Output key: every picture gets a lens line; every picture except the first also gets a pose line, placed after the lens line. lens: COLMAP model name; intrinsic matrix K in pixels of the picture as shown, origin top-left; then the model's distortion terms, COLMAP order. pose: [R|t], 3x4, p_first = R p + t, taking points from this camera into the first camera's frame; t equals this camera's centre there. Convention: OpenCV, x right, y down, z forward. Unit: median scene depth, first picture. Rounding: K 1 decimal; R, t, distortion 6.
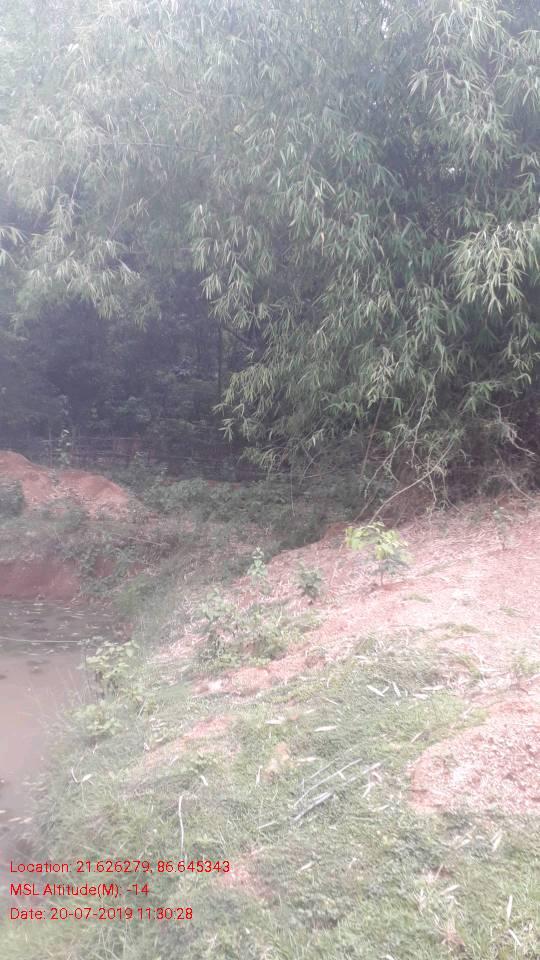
lens RADIAL K [[756.8, 0, 260.6], [0, 756.8, 494.7], [0, 0, 1]] dist [0.076214, -0.111269]
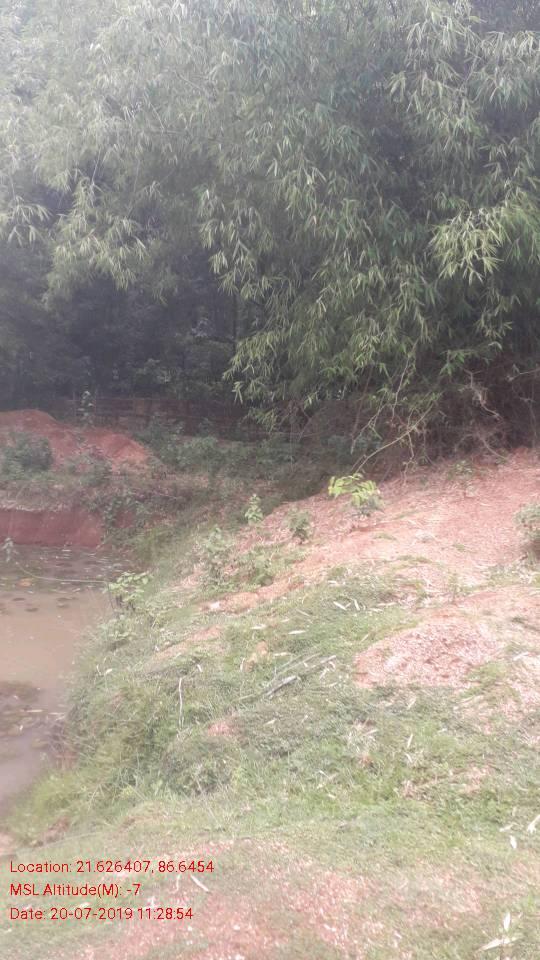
lens RADIAL K [[756.8, 0, 252.6], [0, 756.8, 490.6], [0, 0, 1]] dist [0.076214, -0.111269]
pose [[0.999322, 0.006621, -0.036230, 0.037549], [-0.004920, 0.998891, 0.046832, 0.009100], [0.036500, -0.046622, 0.998246, -0.161710]]
